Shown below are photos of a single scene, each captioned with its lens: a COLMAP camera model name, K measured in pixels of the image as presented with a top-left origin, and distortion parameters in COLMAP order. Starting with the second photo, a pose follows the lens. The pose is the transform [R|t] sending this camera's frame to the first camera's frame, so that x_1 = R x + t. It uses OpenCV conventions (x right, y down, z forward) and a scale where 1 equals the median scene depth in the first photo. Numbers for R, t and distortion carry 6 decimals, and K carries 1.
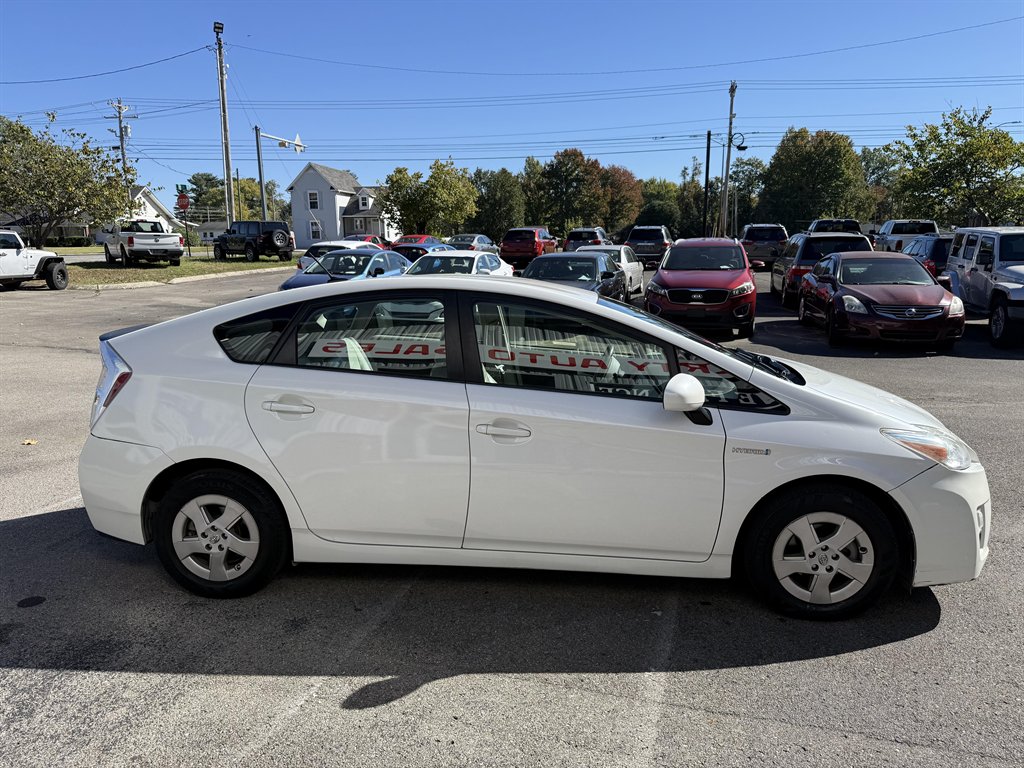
lens RADIAL K [[733.0, 0, 521.1], [0, 733.0, 386.2], [0, 0, 1]] dist [0.002662, -0.010516]
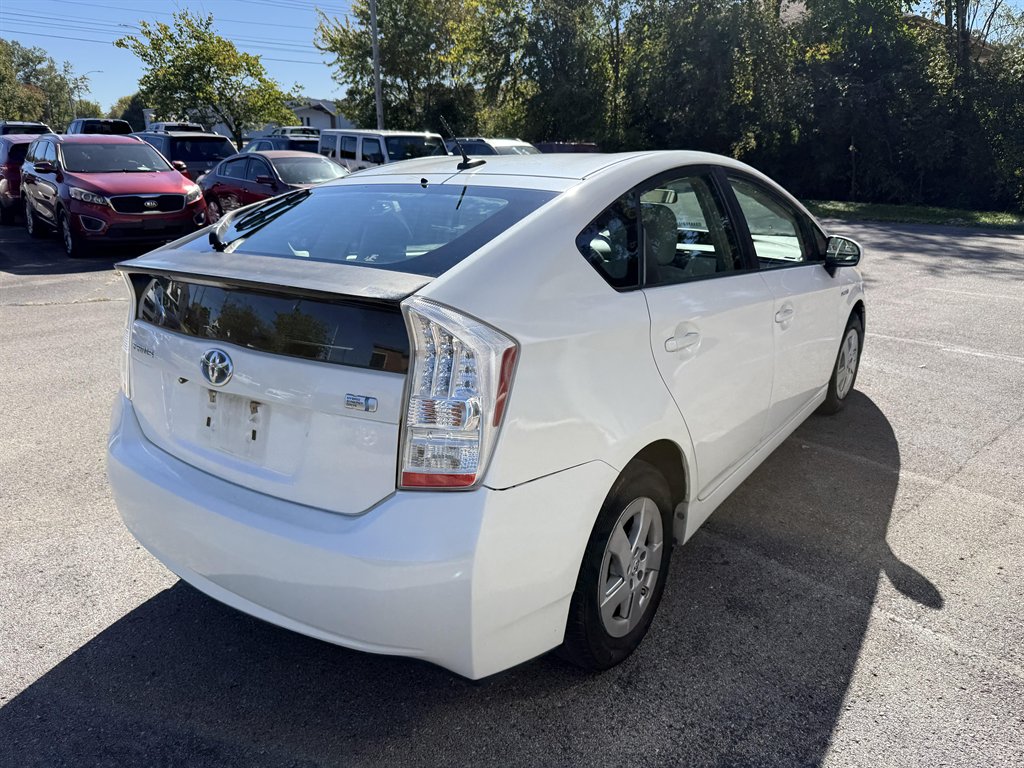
lens RADIAL K [[730.0, 0, 509.3], [0, 730.0, 377.2], [0, 0, 1]] dist [0.025101, -0.034636]
pose [[0.515656, -0.245434, 0.820890, -0.123654], [0.157569, 0.968917, 0.190712, -0.011847], [-0.842182, 0.031005, 0.538301, 0.095471]]
